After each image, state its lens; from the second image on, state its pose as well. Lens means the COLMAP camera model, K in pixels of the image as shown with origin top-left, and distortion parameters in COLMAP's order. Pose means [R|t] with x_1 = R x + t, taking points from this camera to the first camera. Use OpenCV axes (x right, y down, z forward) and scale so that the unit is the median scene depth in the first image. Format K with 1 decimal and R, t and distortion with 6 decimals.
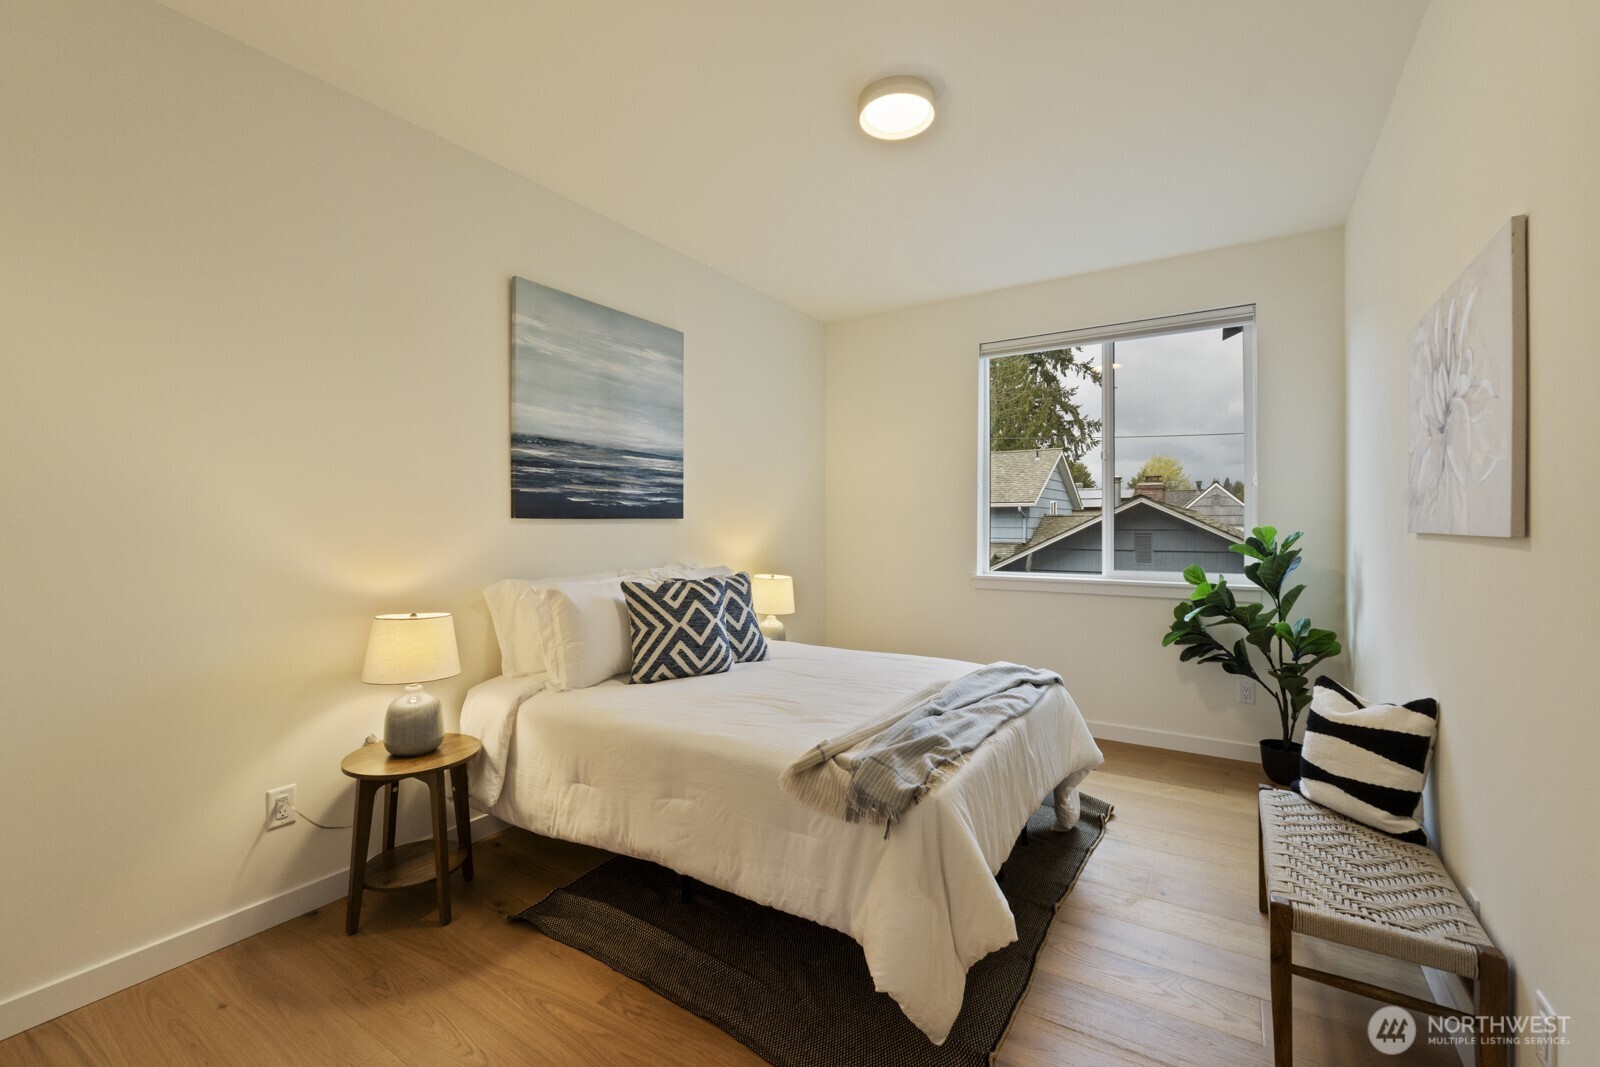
lens RADIAL K [[667.1, 0, 801.5], [0, 667.1, 525.4], [0, 0, 1]] dist [-0.008547, -0.000367]
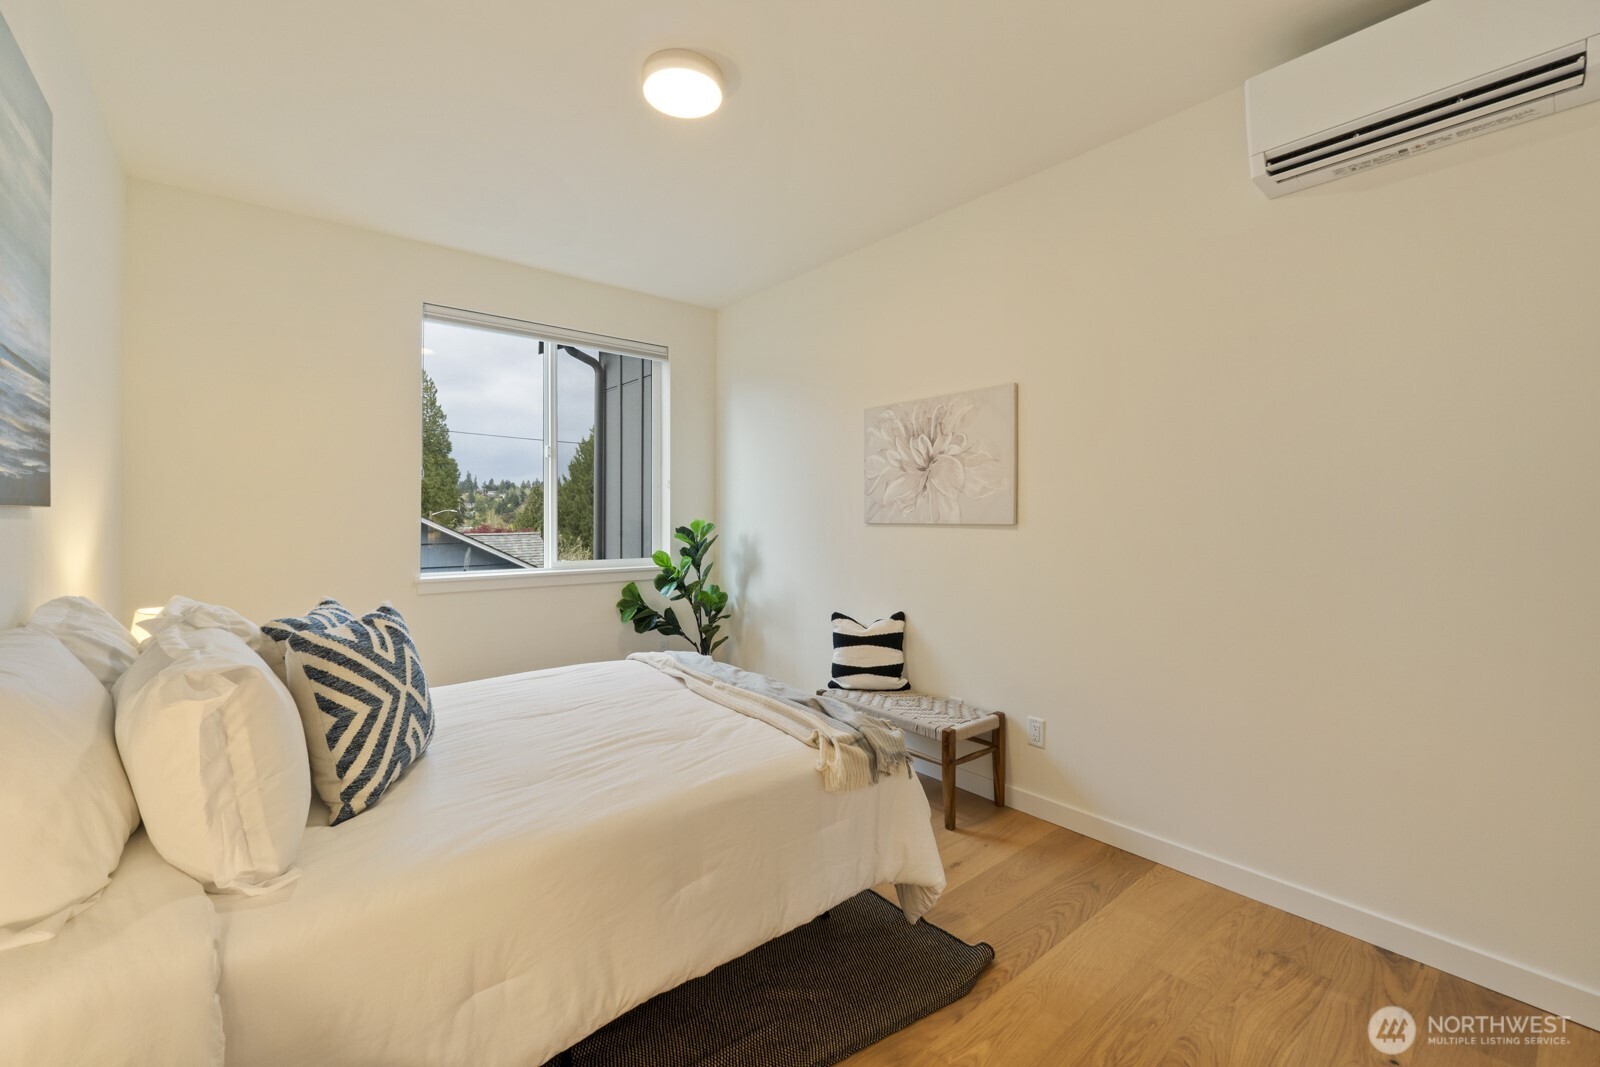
lens RADIAL K [[667.1, 0, 799.2], [0, 667.1, 528.6], [0, 0, 1]] dist [-0.008547, -0.000367]
pose [[0.298554, -0.016048, 0.954258, -0.807013], [0.000538, 0.999861, 0.016647, -0.003671], [-0.954393, -0.004457, 0.298521, 0.617884]]
